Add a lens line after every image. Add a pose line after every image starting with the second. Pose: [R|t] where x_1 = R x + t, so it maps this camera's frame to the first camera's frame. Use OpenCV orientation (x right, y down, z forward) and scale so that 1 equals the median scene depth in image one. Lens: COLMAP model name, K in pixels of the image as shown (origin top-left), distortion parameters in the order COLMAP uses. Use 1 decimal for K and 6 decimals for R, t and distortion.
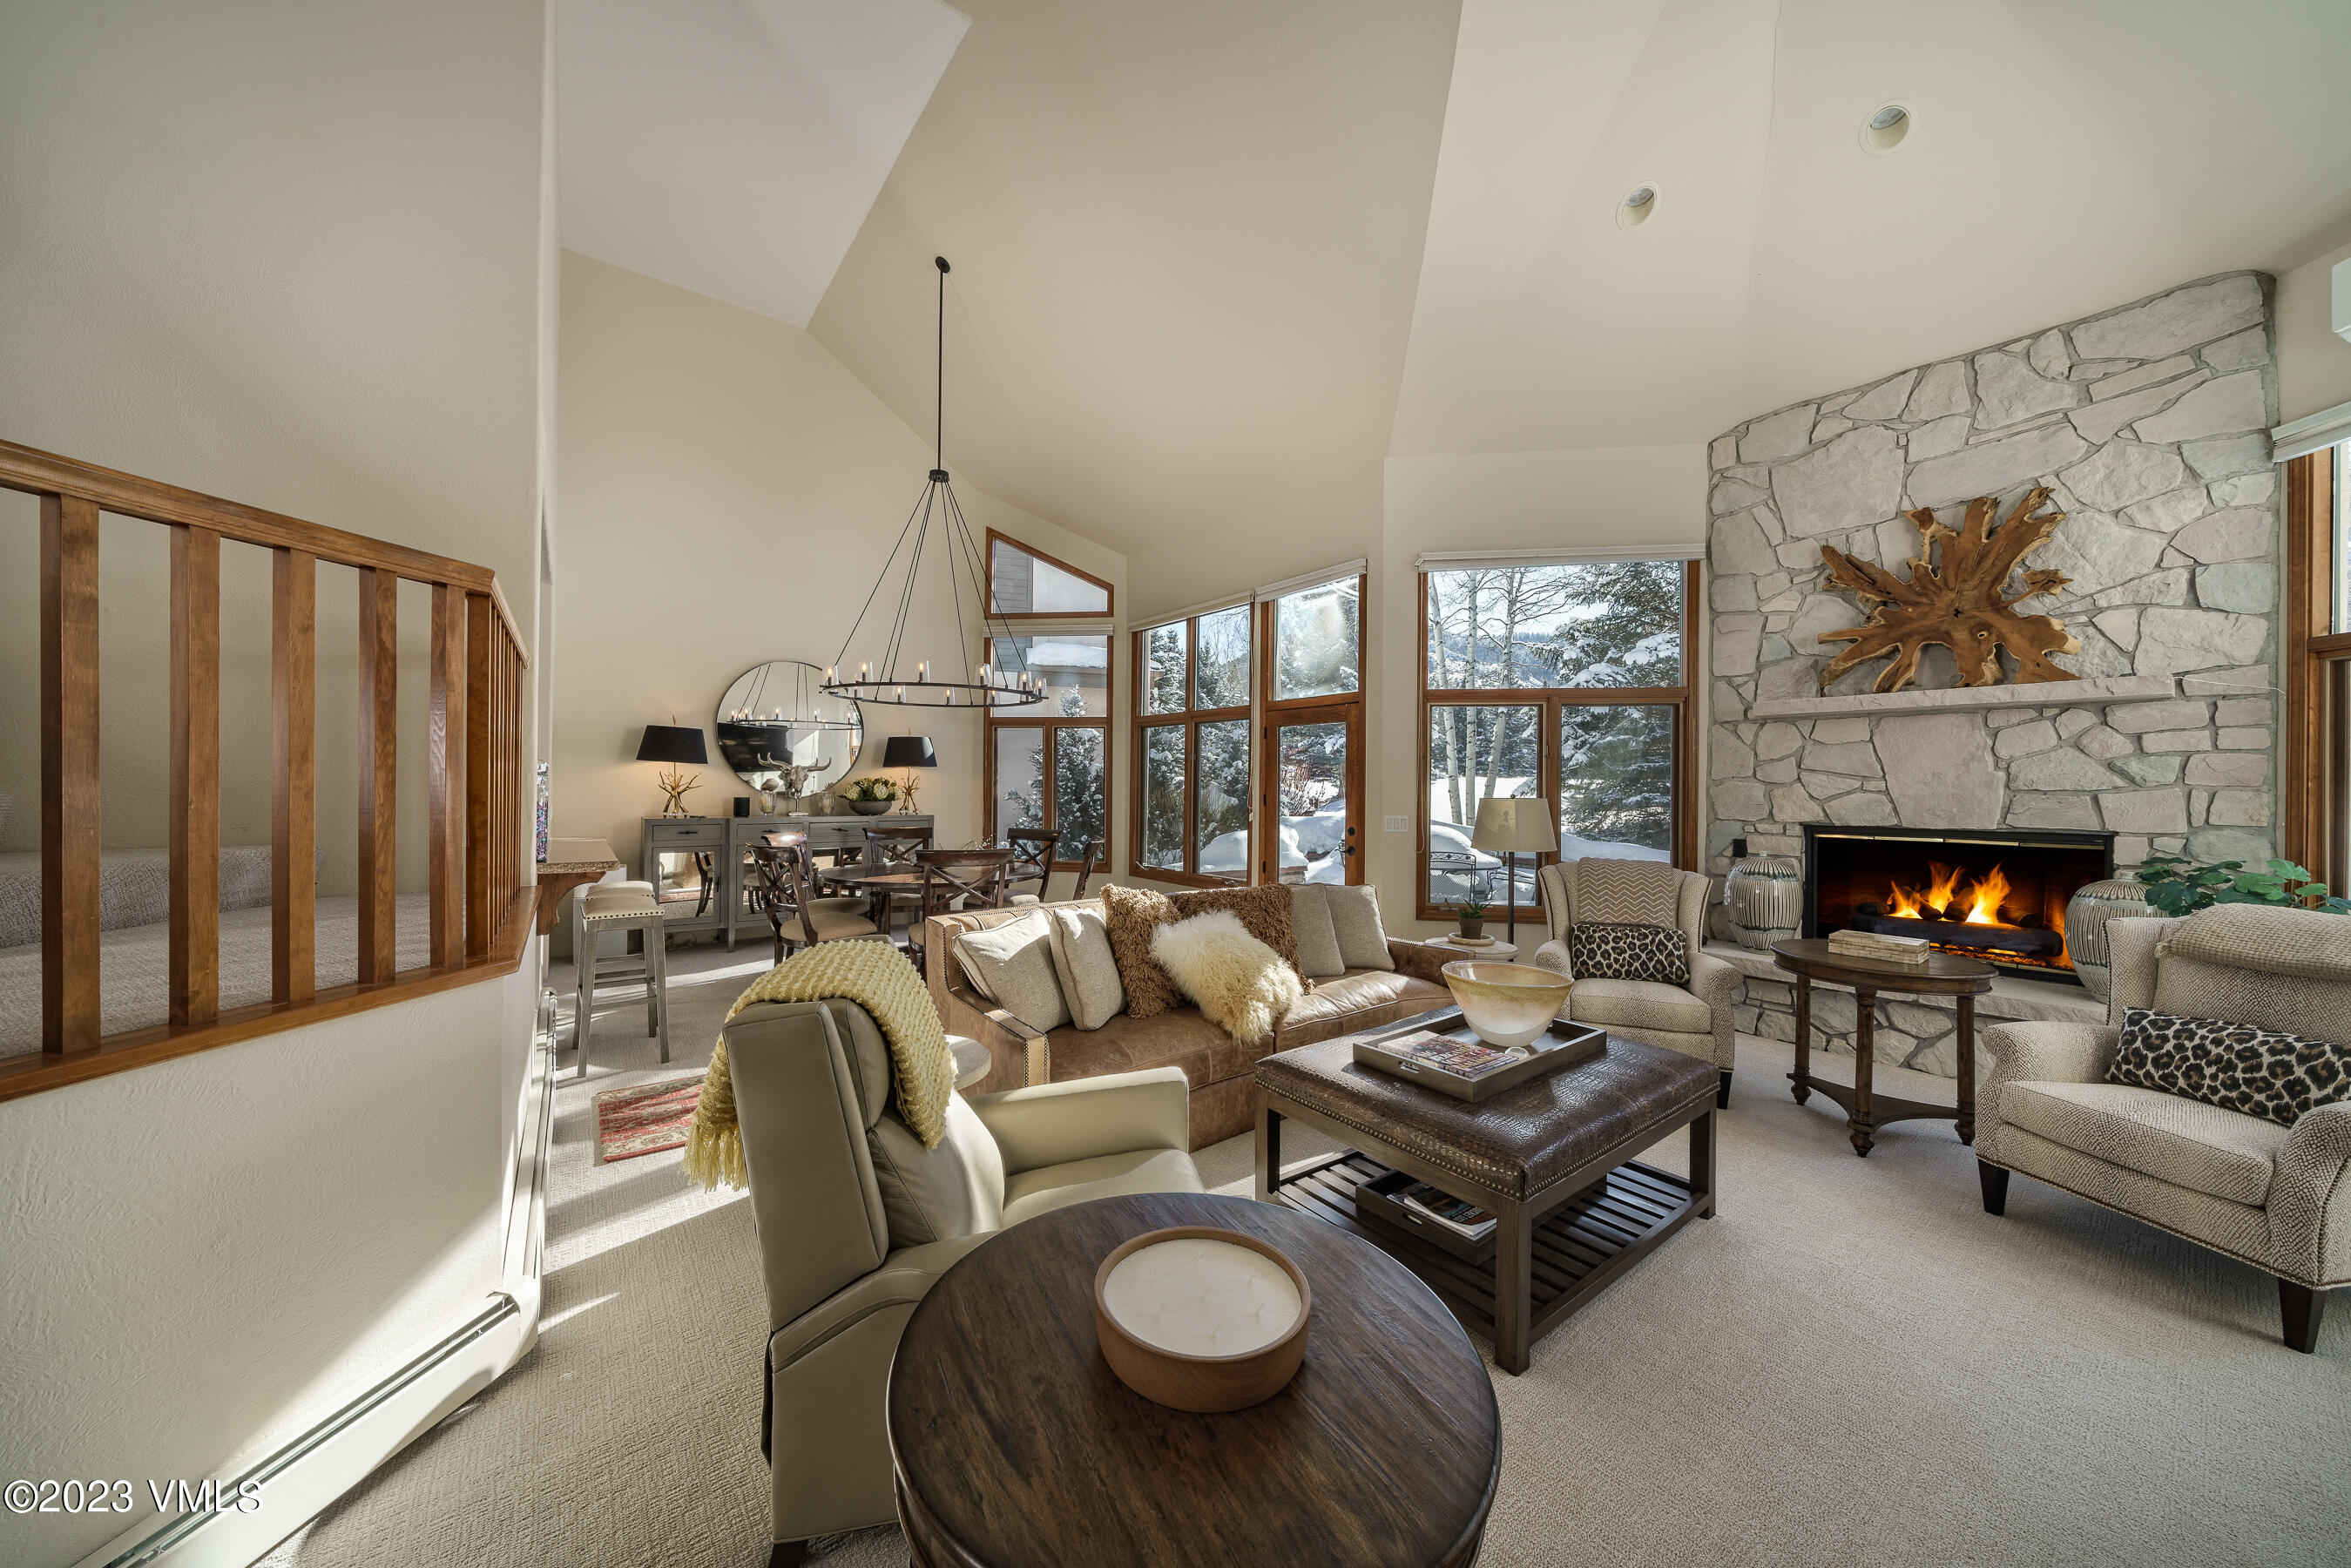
lens RADIAL K [[826.2, 0, 1147.1], [0, 826.2, 781.6], [0, 0, 1]] dist [-0.002384, -0.000418]
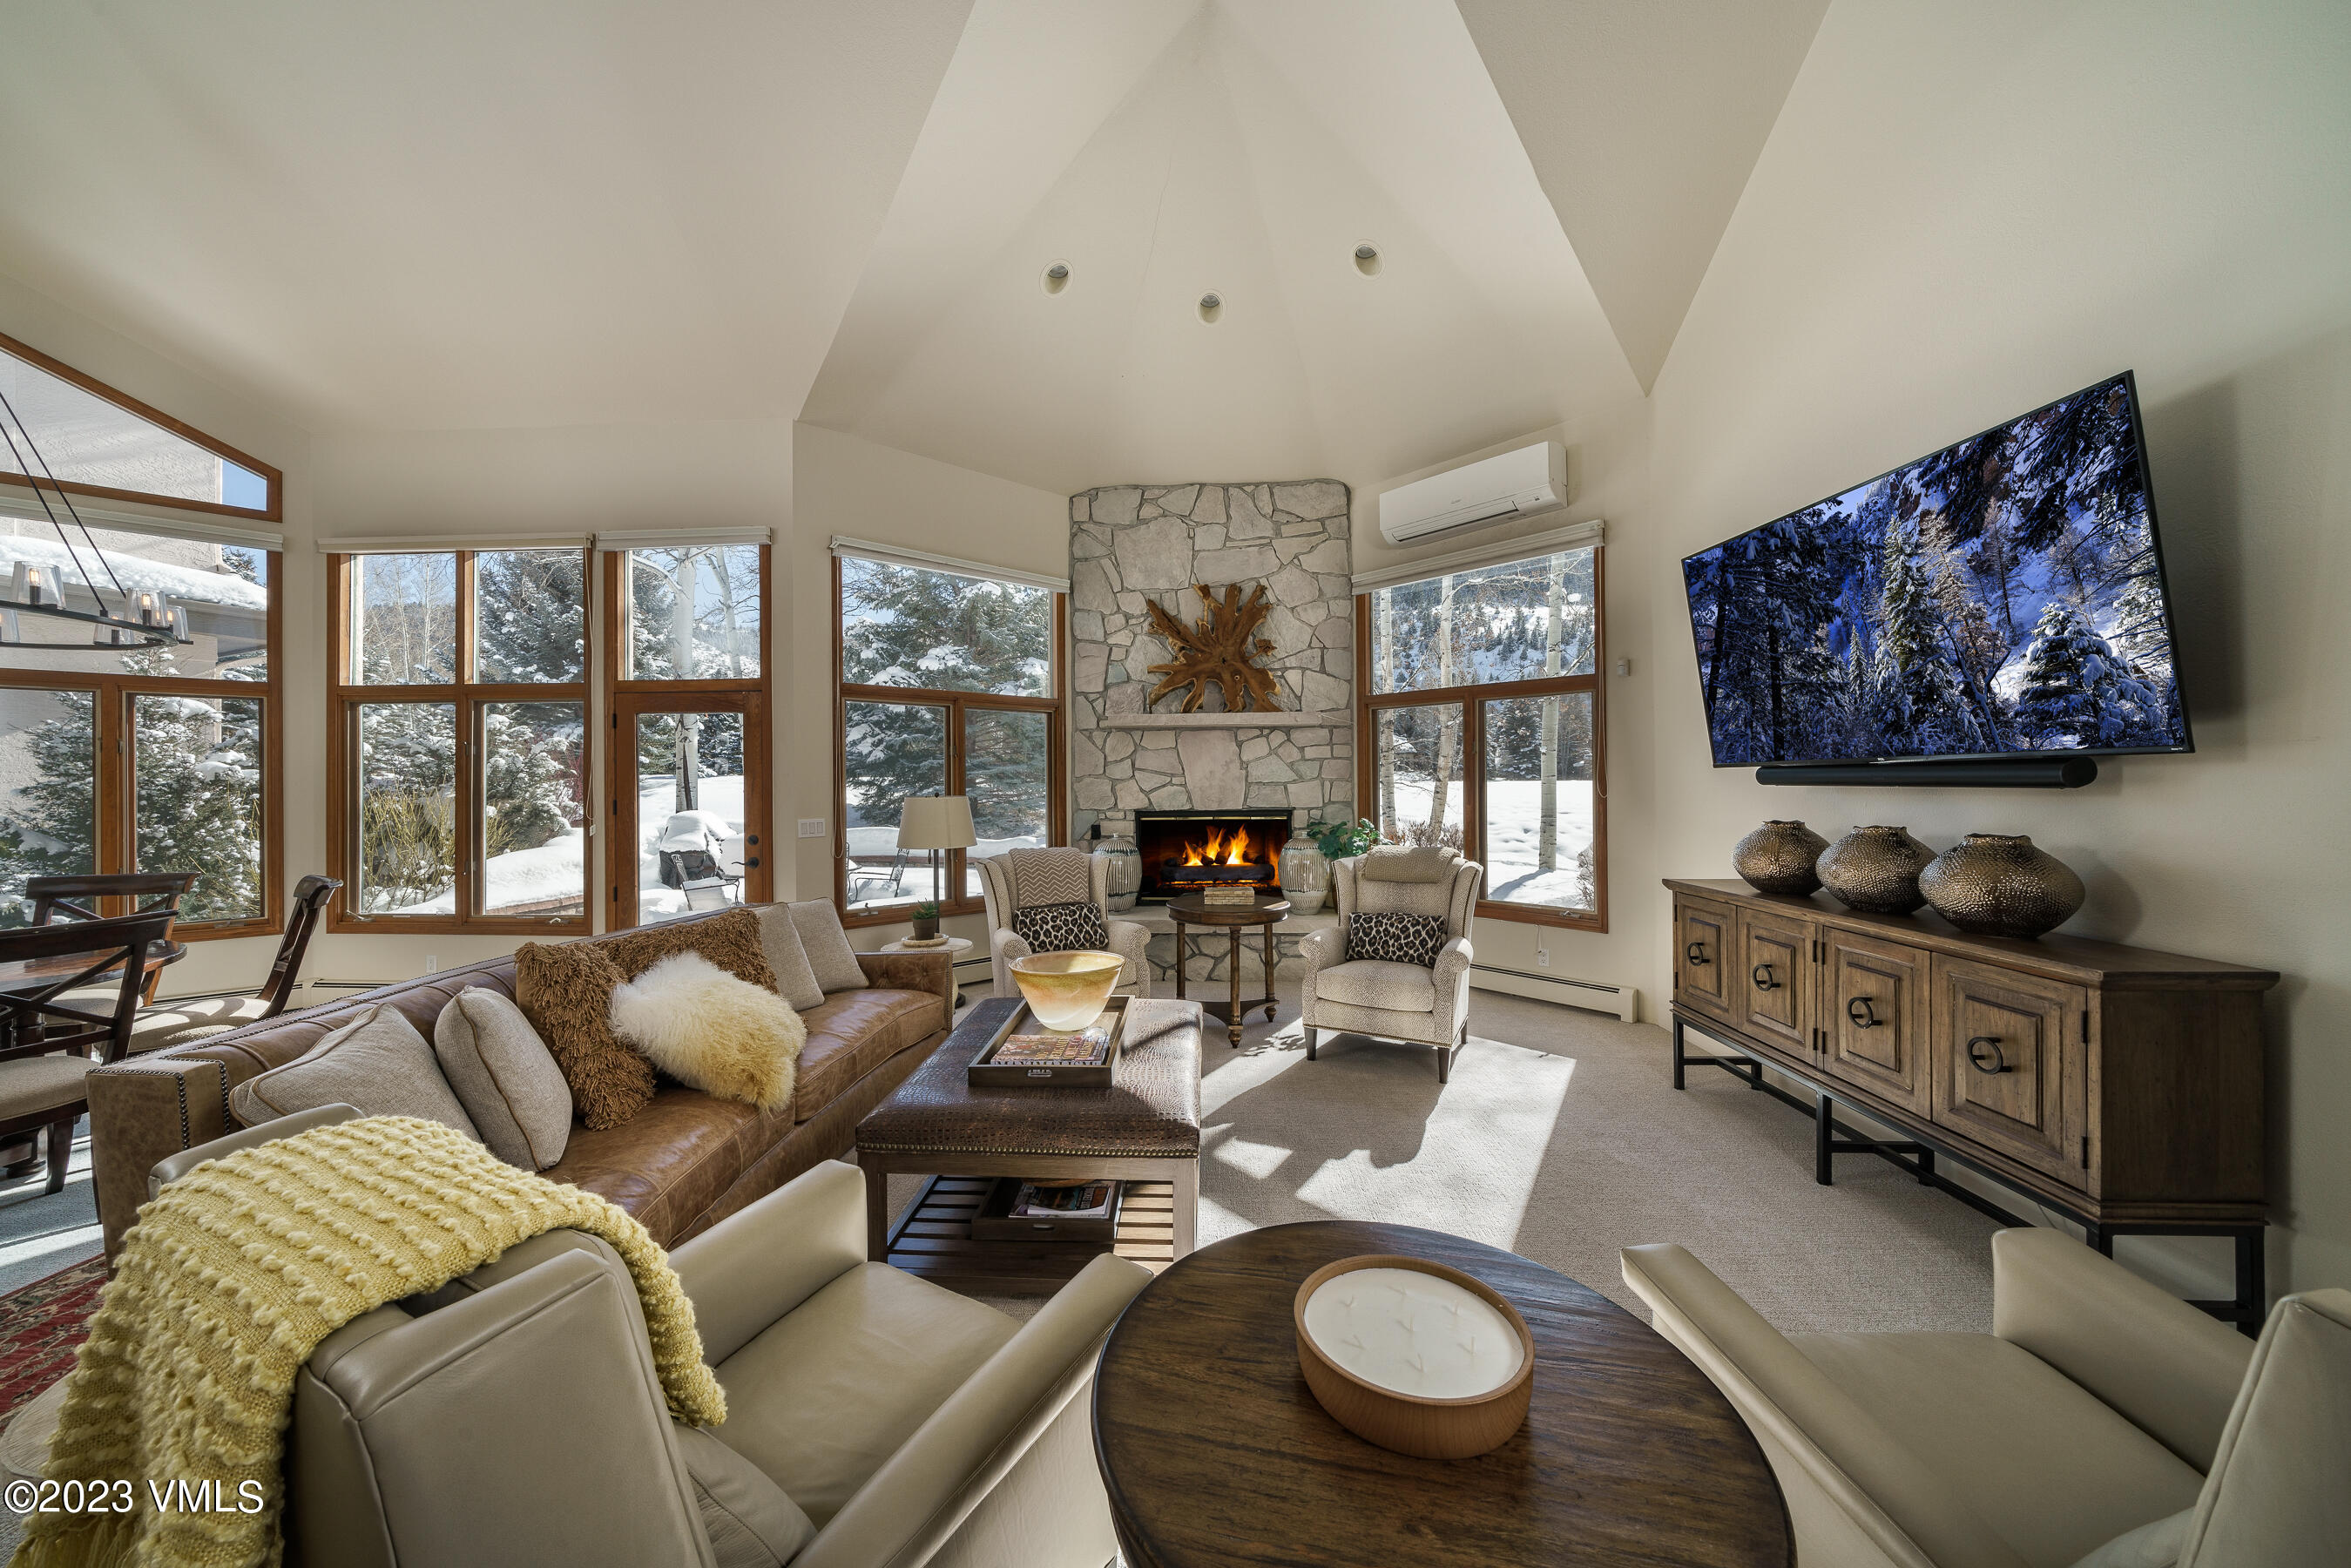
lens RADIAL K [[826.2, 0, 1193.7], [0, 826.2, 778.4], [0, 0, 1]] dist [-0.002384, -0.000418]
pose [[0.619622, -0.010099, 0.784836, -0.180523], [0.008755, 0.999944, 0.005955, -0.006299], [-0.784852, 0.003182, 0.619675, 0.127972]]
